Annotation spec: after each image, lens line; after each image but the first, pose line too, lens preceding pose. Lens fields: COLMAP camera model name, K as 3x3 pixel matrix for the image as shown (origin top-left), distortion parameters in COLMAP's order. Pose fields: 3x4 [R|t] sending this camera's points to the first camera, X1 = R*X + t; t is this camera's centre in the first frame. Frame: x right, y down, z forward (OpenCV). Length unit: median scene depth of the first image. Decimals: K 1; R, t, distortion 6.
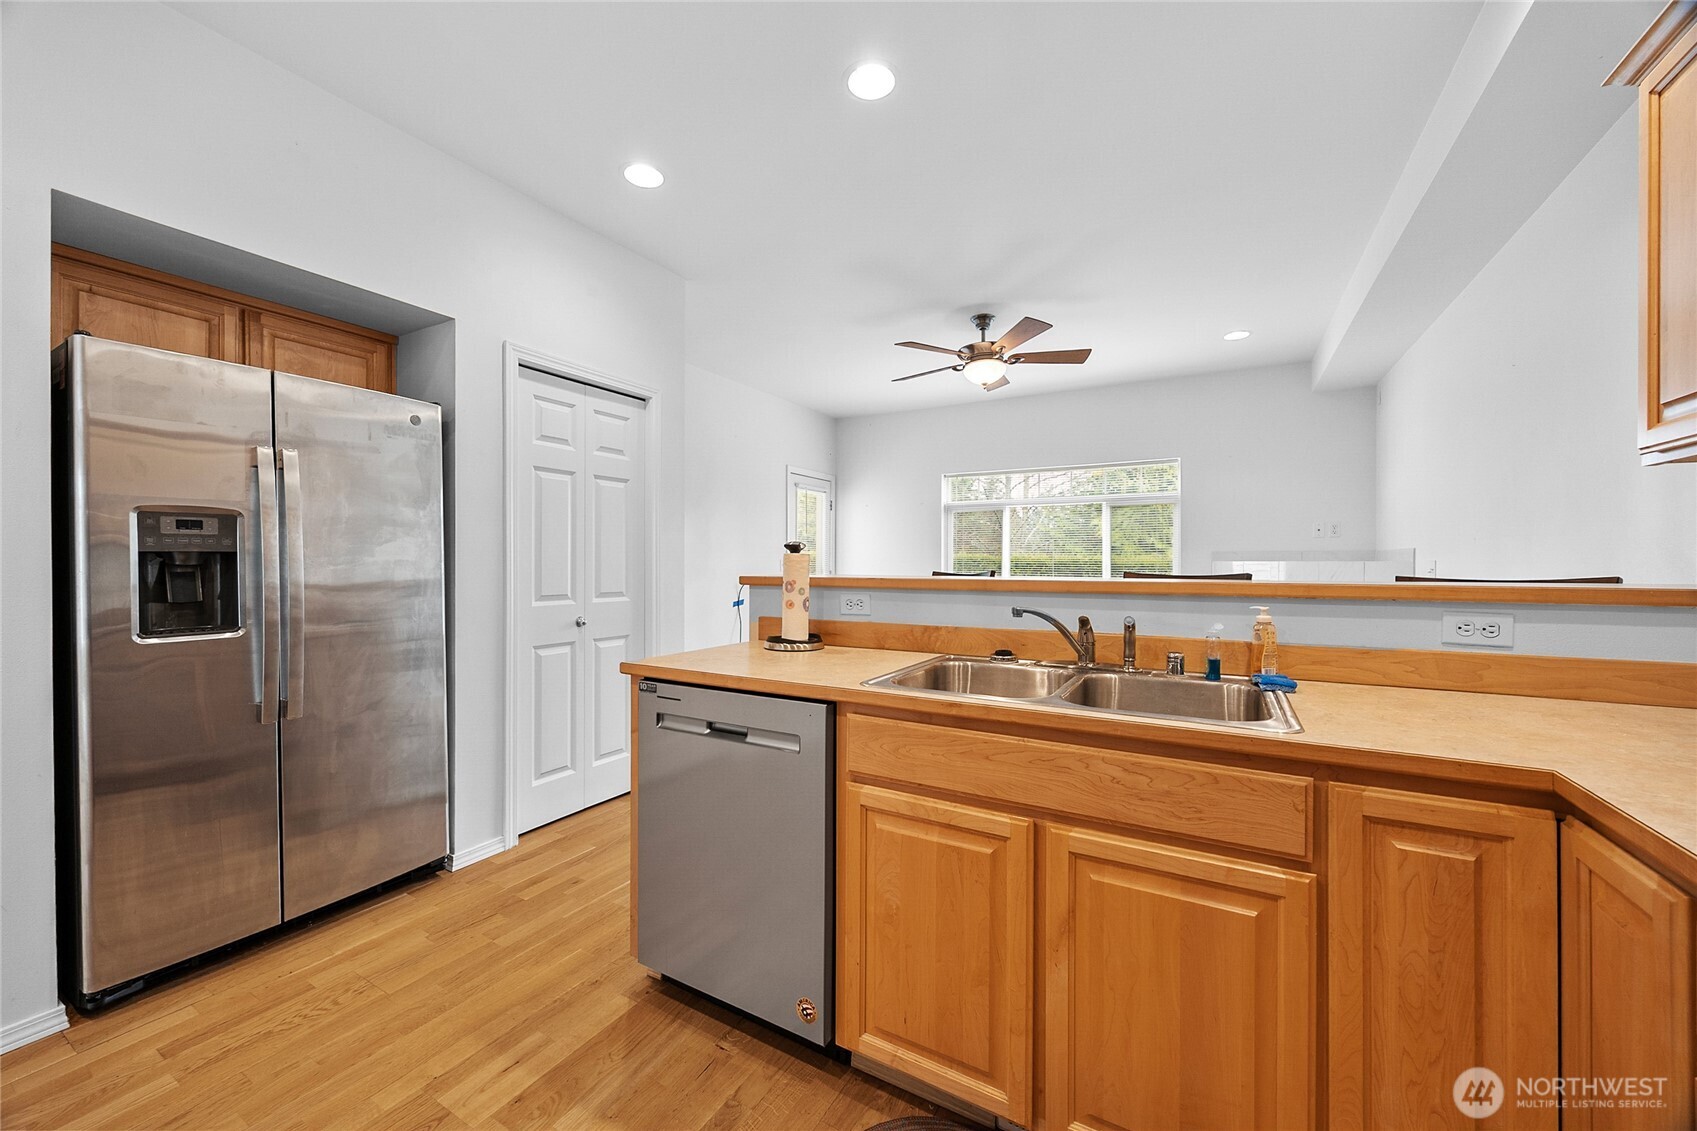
lens RADIAL K [[636.8, 0, 848.5], [0, 636.8, 565.5], [0, 0, 1]] dist [0.001644, 0.000249]
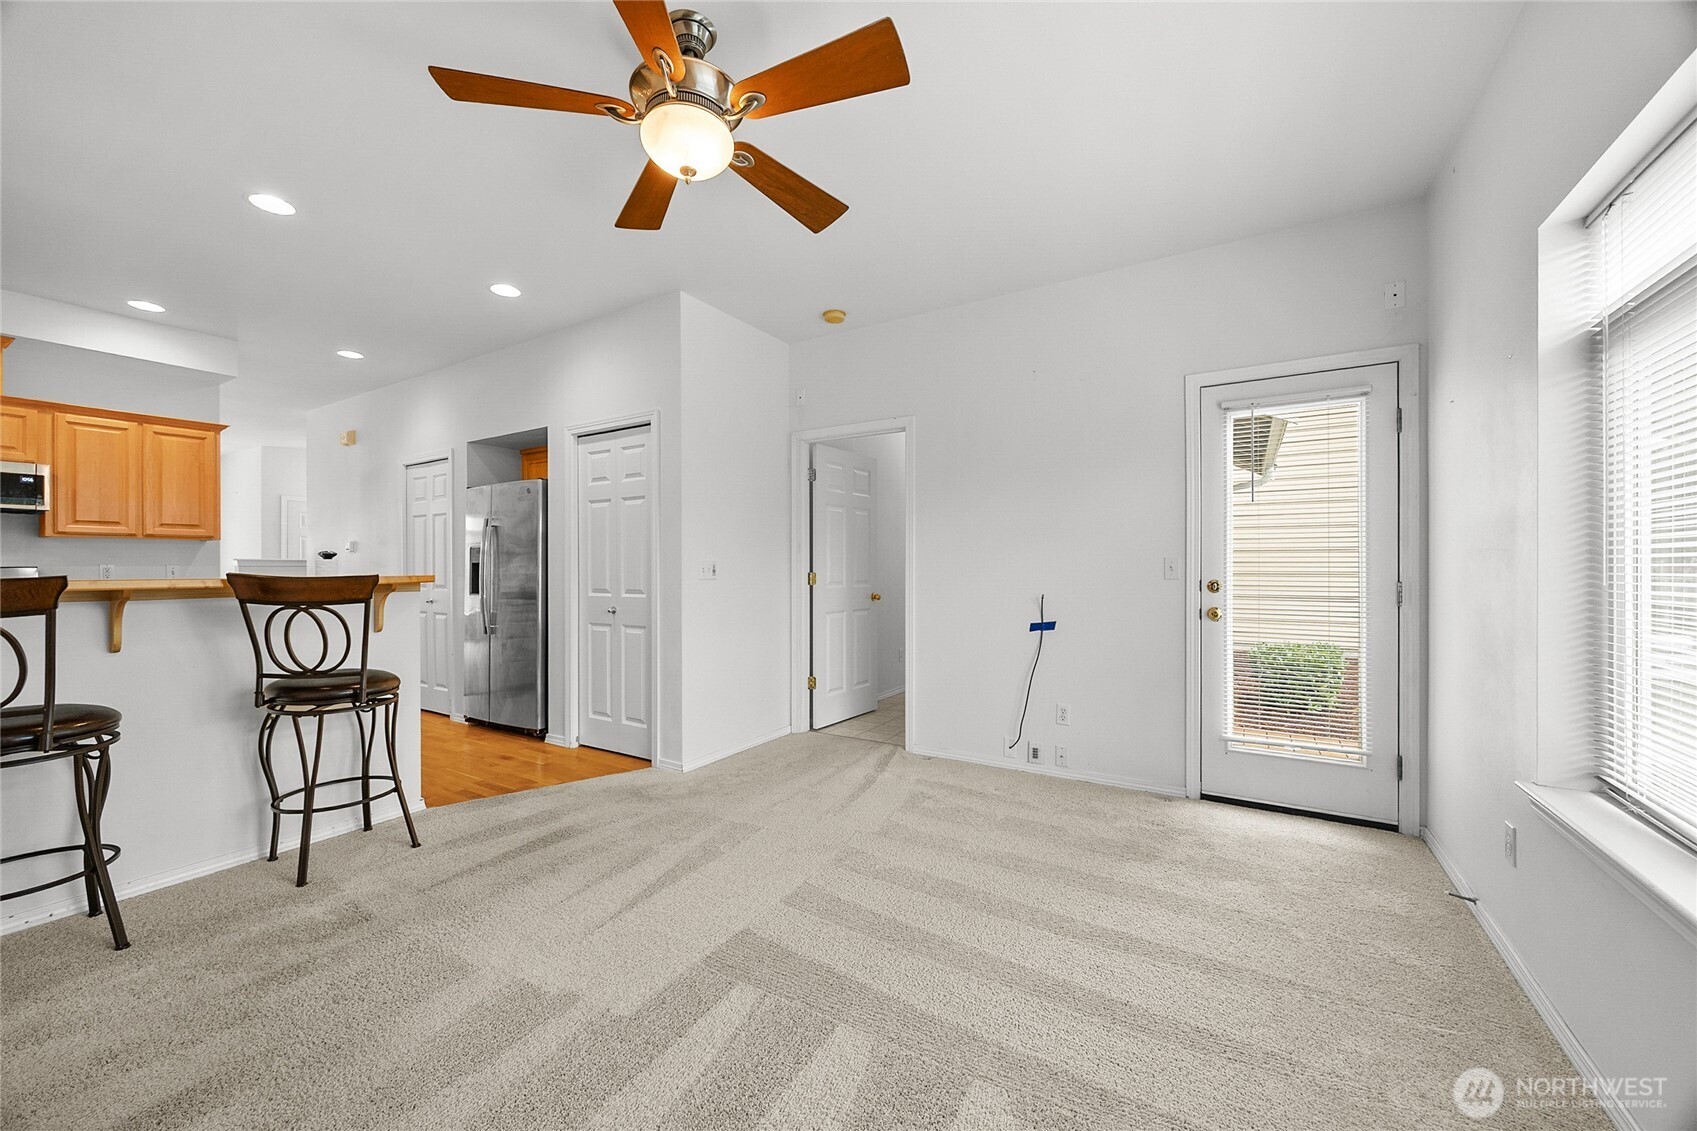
lens RADIAL K [[636.8, 0, 848.5], [0, 636.8, 565.5], [0, 0, 1]] dist [0.001644, 0.000249]
pose [[-0.037267, -0.002082, -0.999303, 0.900446], [-0.000968, 0.999997, -0.002048, -0.002358], [0.999305, 0.000891, -0.037269, 1.549223]]
